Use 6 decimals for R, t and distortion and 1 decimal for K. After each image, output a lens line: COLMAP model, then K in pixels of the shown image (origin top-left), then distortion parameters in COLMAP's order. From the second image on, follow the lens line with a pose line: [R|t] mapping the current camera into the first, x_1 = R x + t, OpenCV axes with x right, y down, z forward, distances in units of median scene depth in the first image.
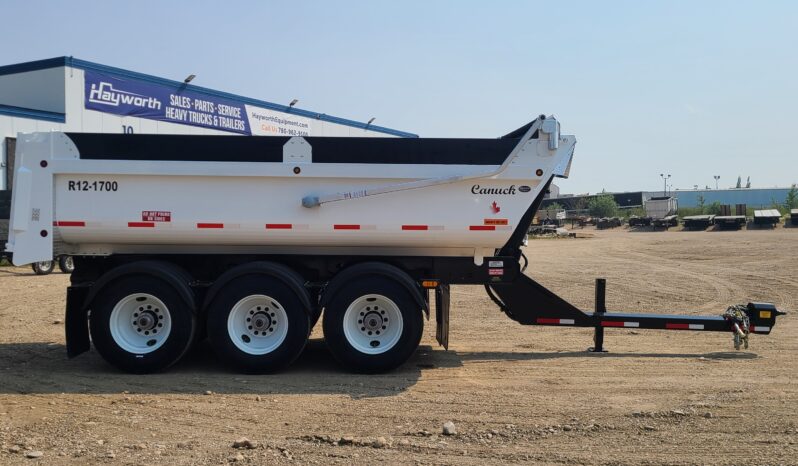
lens RADIAL K [[772.2, 0, 382.8], [0, 772.2, 231.3], [0, 0, 1]] dist [0.062833, -0.007214]
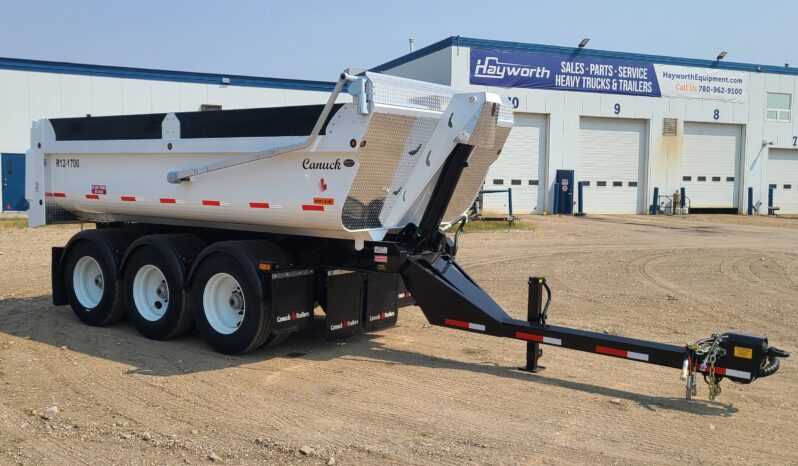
lens RADIAL K [[772.2, 0, 382.8], [0, 772.2, 231.3], [0, 0, 1]] dist [0.062833, -0.007214]
pose [[0.788504, 0.045673, -0.613332, 0.645076], [-0.019794, 0.998607, 0.048916, -0.019469], [0.614712, -0.026430, 0.788309, 0.311430]]
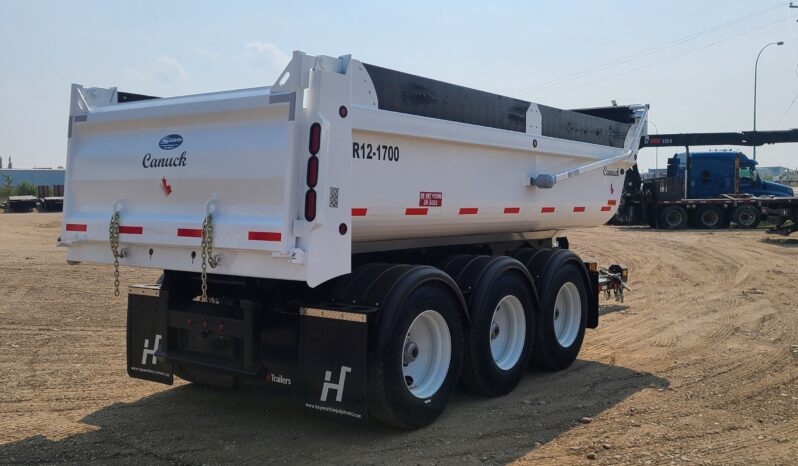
lens RADIAL K [[772.2, 0, 382.8], [0, 772.2, 231.3], [0, 0, 1]] dist [0.062833, -0.007214]
pose [[0.612592, -0.037528, 0.789508, -0.762335], [0.017910, 0.999275, 0.033602, -0.012652], [-0.790196, -0.006444, 0.612820, 0.530131]]
